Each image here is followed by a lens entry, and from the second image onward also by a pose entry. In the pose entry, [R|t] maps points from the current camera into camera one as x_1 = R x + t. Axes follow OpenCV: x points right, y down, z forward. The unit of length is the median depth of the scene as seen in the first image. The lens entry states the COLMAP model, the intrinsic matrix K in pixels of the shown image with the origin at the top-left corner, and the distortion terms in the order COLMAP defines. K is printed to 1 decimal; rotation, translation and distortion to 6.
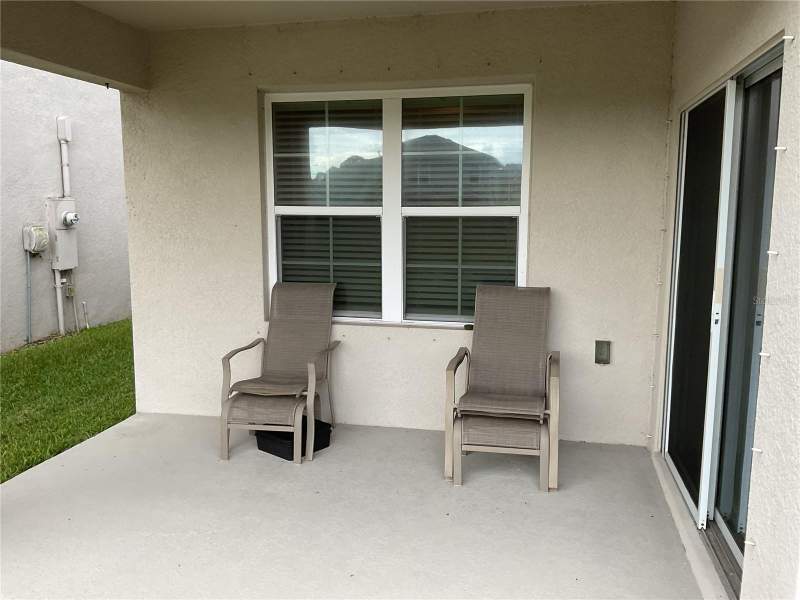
lens RADIAL K [[666.4, 0, 400.0], [0, 666.4, 300.0], [0, 0, 1]] dist [0.016316, 0.002788]
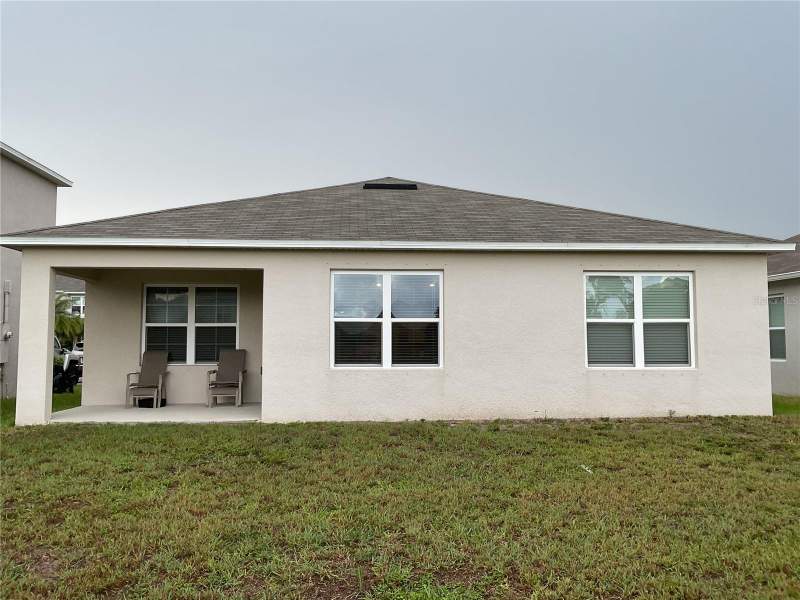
lens RADIAL K [[666.4, 0, 400.0], [0, 666.4, 300.0], [0, 0, 1]] dist [0.016316, 0.002788]
pose [[0.963807, 0.012685, 0.266300, 0.085157], [0.041657, 0.979433, -0.197421, 0.350359], [-0.263327, 0.201369, 0.943456, -1.874251]]
